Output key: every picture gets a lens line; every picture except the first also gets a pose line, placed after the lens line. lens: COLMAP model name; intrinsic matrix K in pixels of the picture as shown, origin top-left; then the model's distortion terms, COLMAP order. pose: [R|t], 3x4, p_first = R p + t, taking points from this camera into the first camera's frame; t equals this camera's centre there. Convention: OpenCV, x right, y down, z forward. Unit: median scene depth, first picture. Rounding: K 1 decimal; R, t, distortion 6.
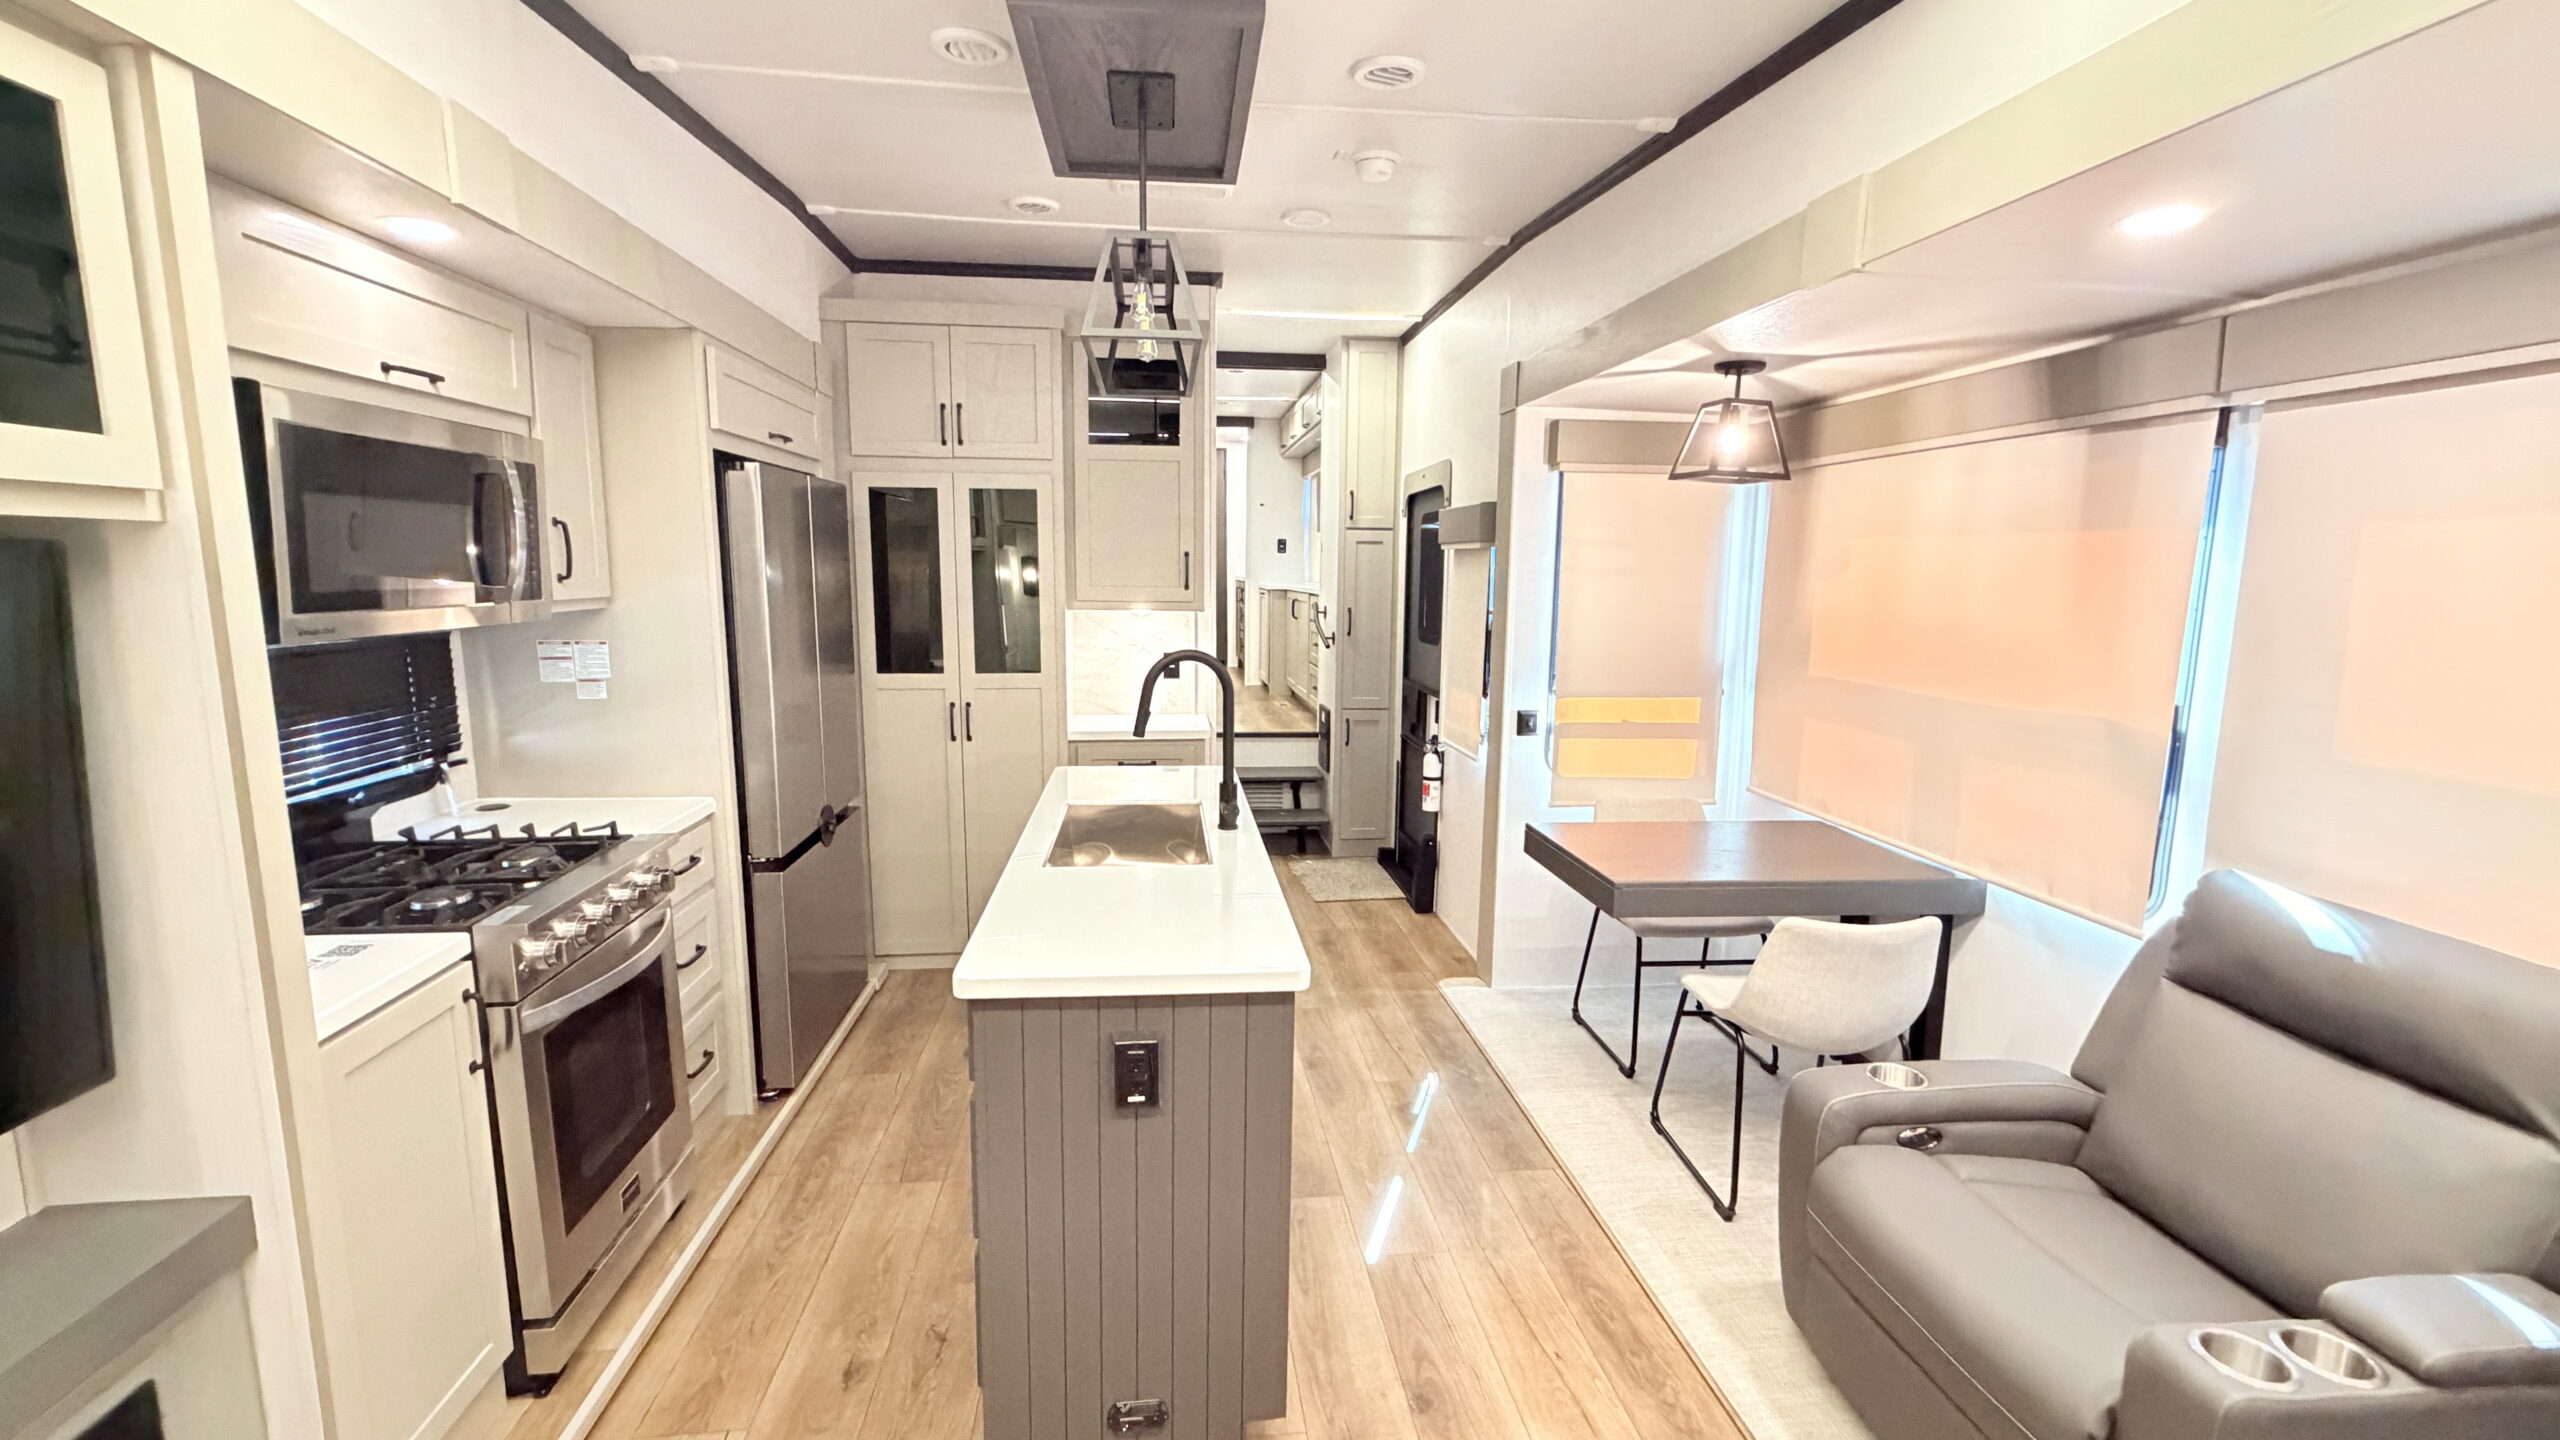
lens RADIAL K [[1117.5, 0, 1279.8], [0, 1117.5, 729.2], [0, 0, 1]] dist [0.001194, 0.000030]
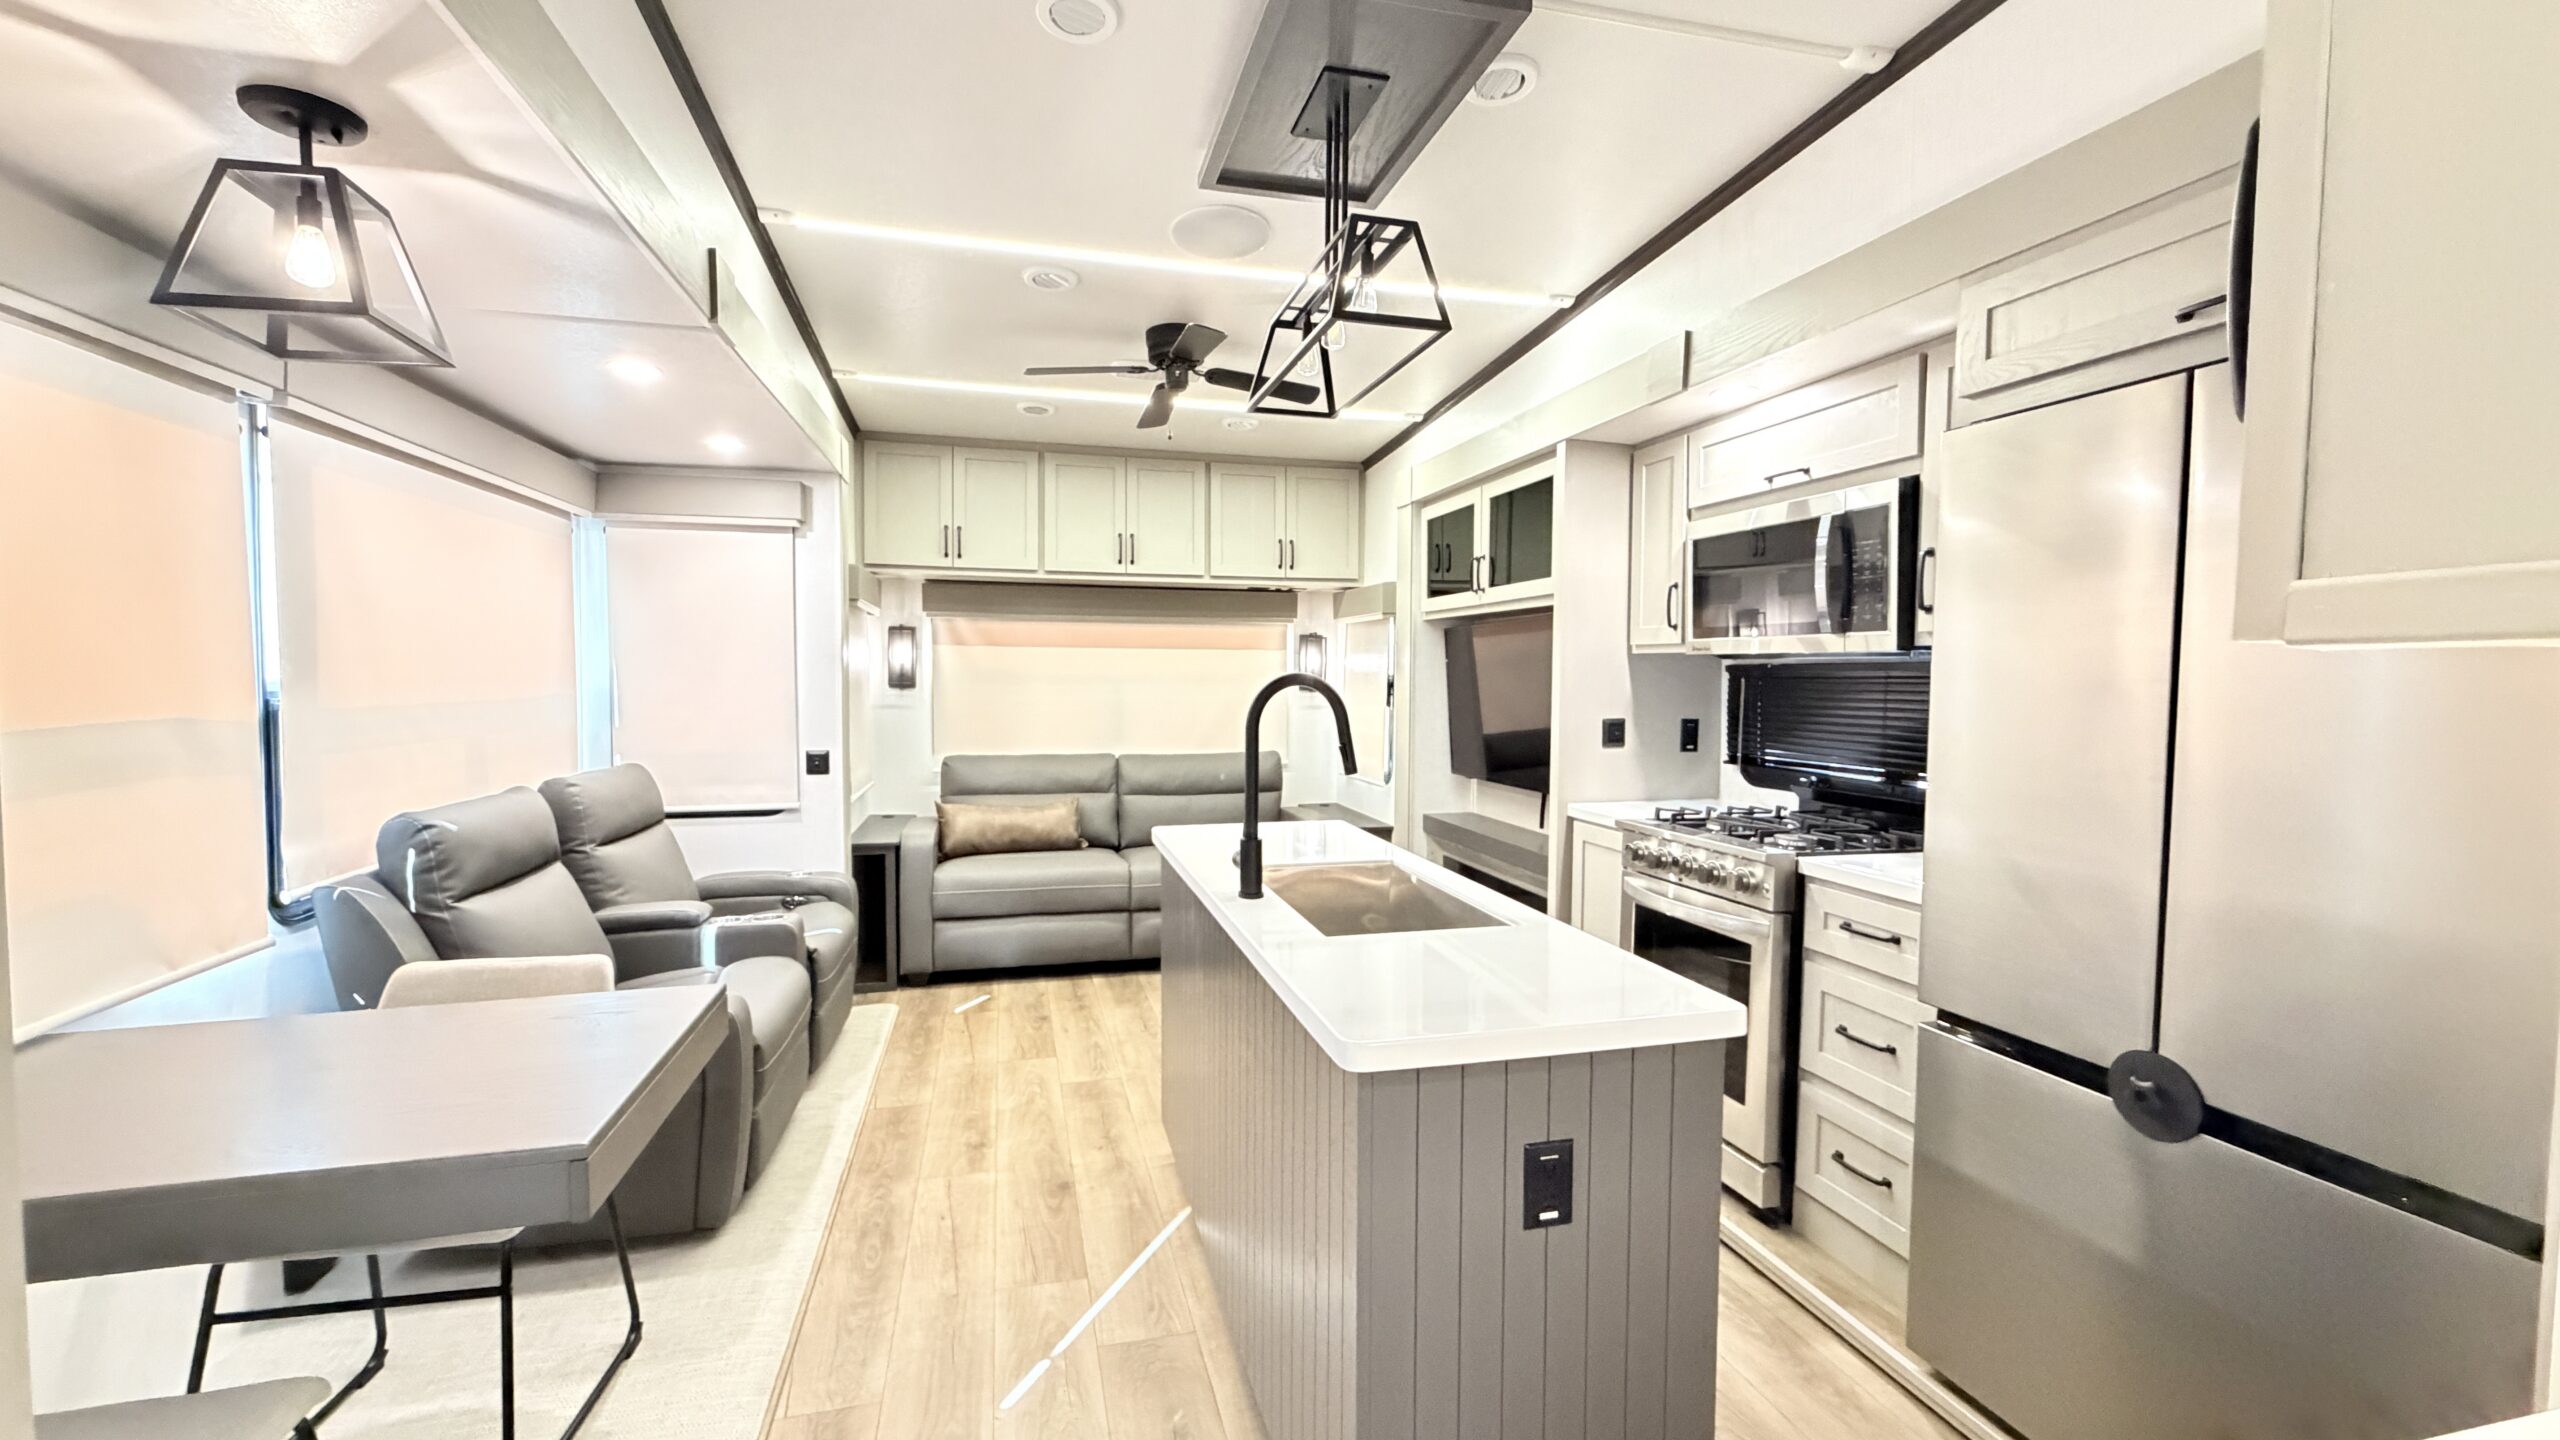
lens RADIAL K [[1117.5, 0, 1287.5], [0, 1117.5, 723.7], [0, 0, 1]] dist [0.001194, 0.000030]
pose [[-0.990520, -0.012859, -0.136769, 0.047333], [-0.038806, 0.981251, 0.188789, -0.232907], [0.131777, 0.192307, -0.972447, 2.198921]]
